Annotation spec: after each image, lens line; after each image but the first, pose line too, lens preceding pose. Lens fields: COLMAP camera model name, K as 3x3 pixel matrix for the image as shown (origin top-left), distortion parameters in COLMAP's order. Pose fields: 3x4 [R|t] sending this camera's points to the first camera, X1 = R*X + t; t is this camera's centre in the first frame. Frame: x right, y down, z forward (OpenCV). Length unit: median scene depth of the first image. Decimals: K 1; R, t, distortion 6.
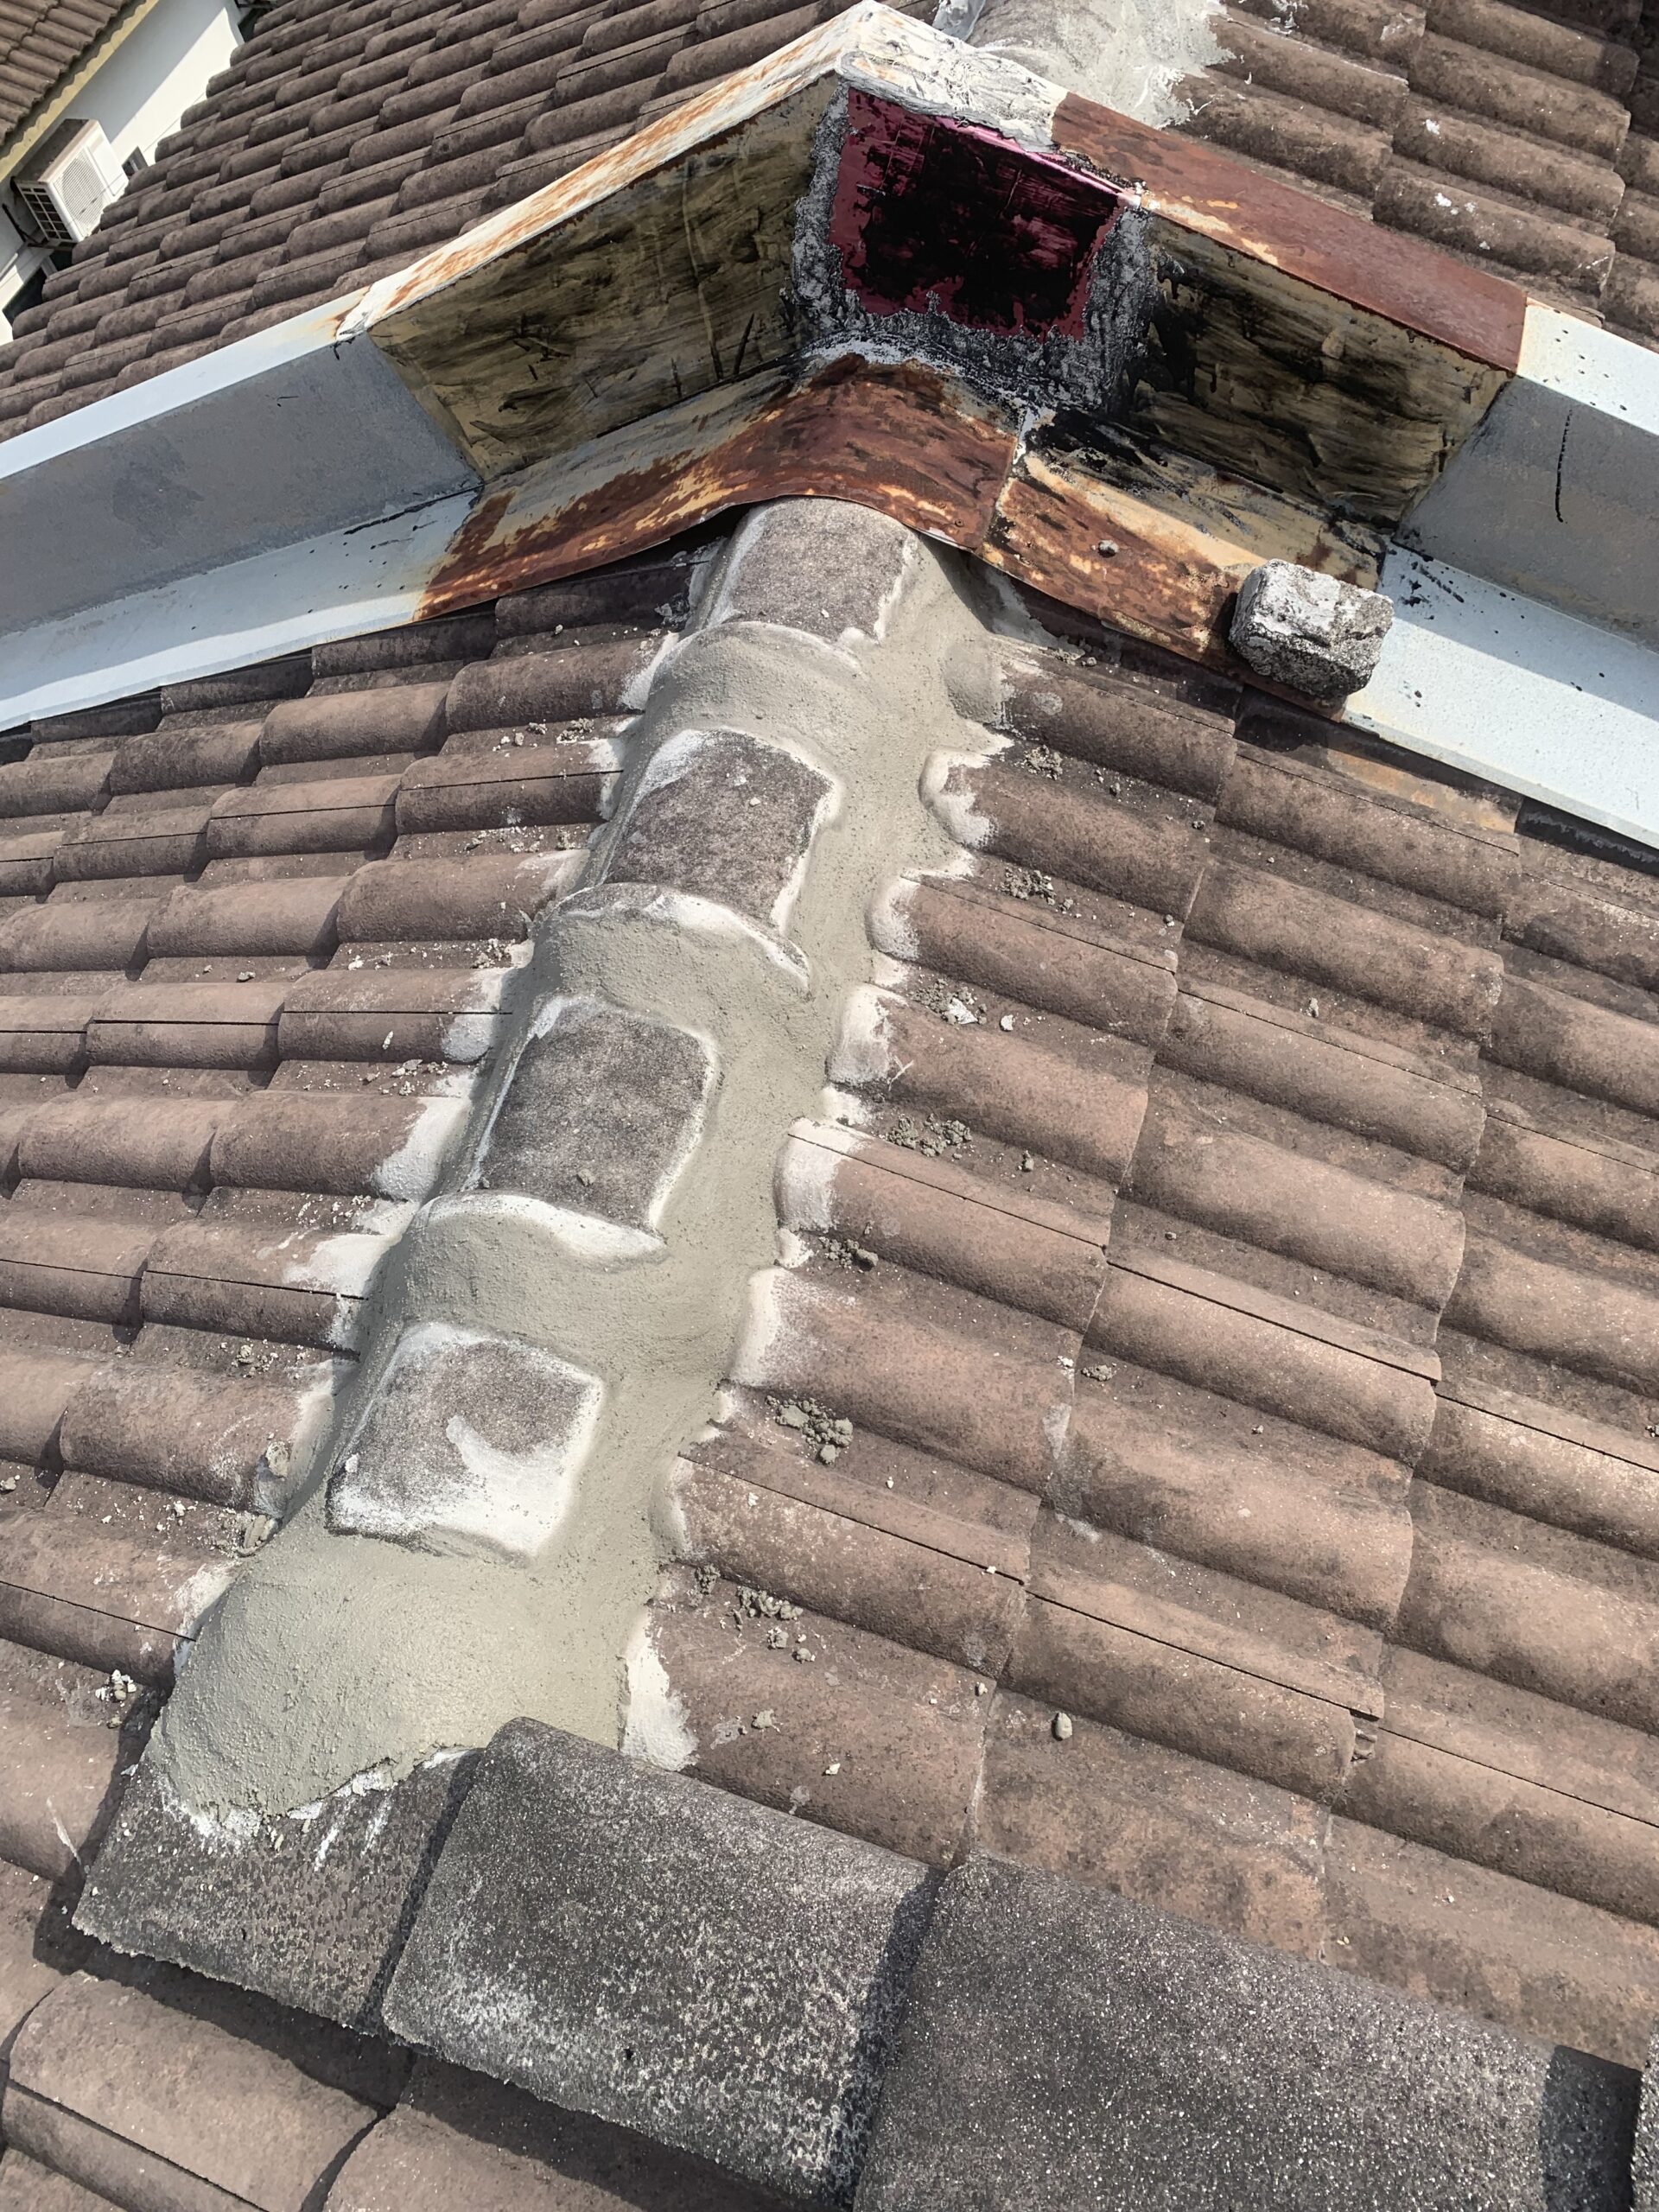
lens RADIAL K [[1728.1, 0, 827.4], [0, 1728.1, 1071.8], [0, 0, 1]] dist [0.170973, -0.502567]
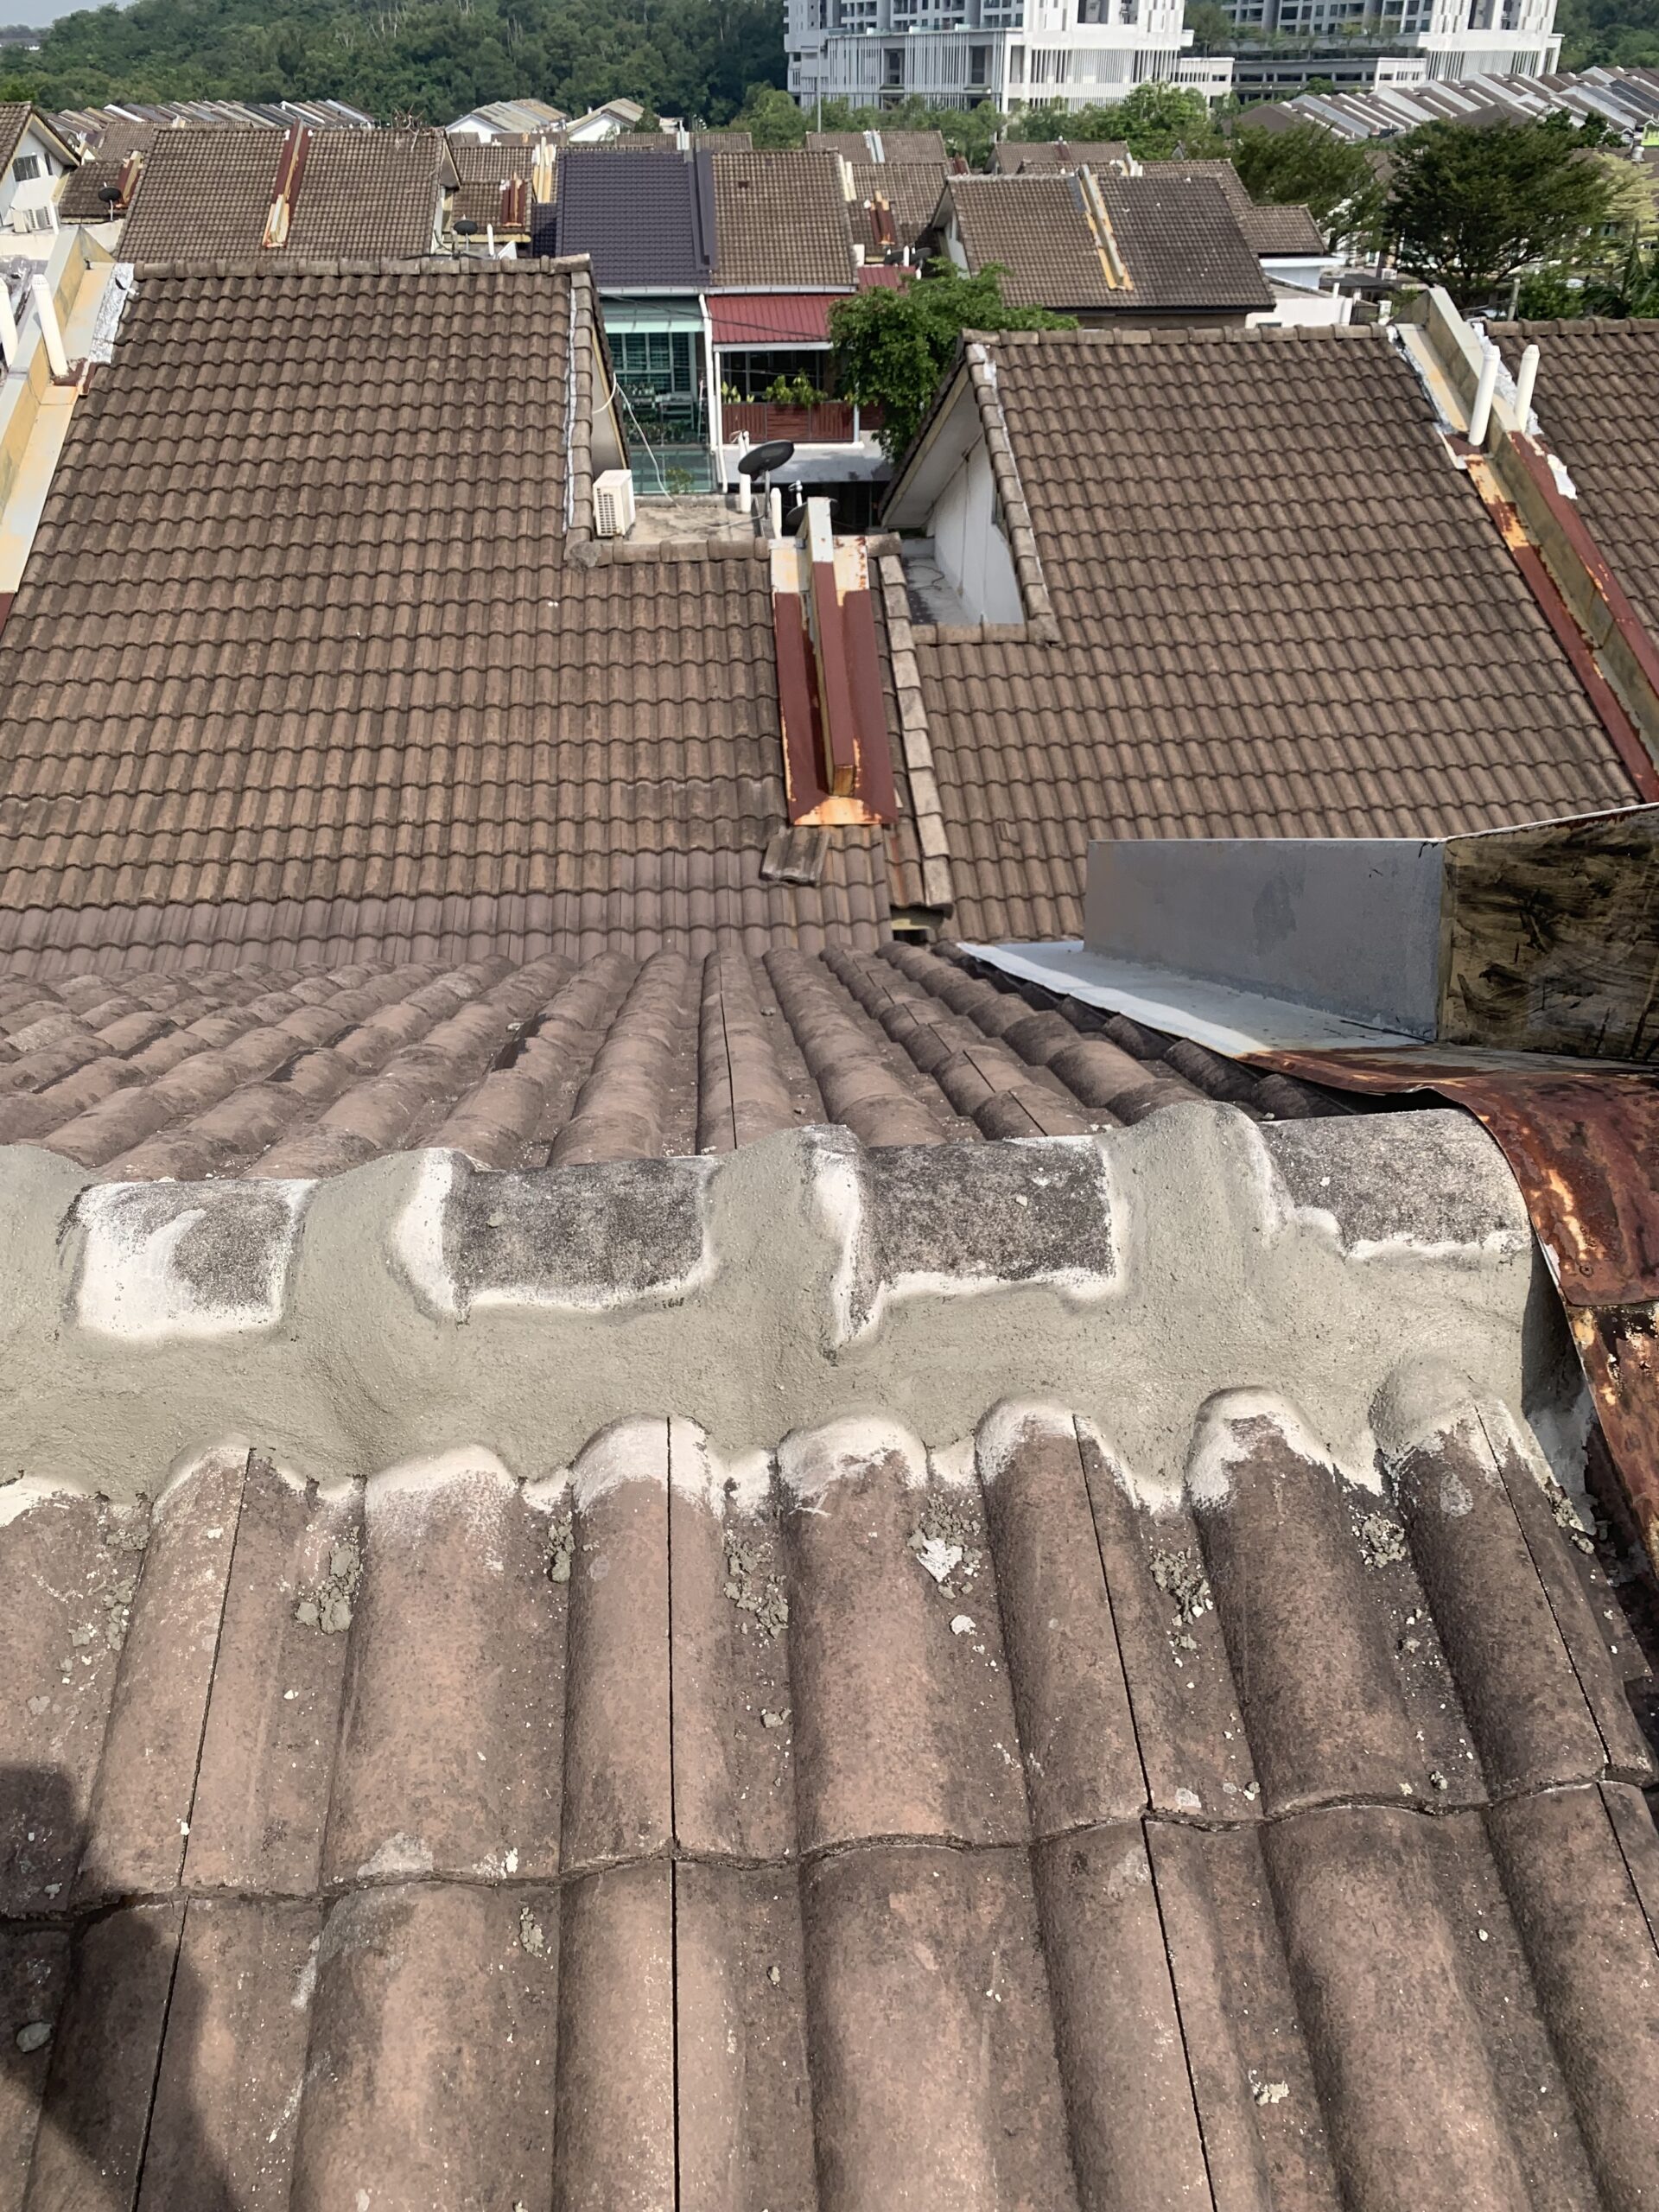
lens RADIAL K [[1728.1, 0, 827.4], [0, 1728.1, 1071.8], [0, 0, 1]] dist [0.170973, -0.502567]
pose [[0.368515, 0.576971, -0.728904, 0.480974], [-0.816934, 0.575181, 0.042269, -0.145278], [0.443640, 0.579889, 0.683310, 0.340221]]
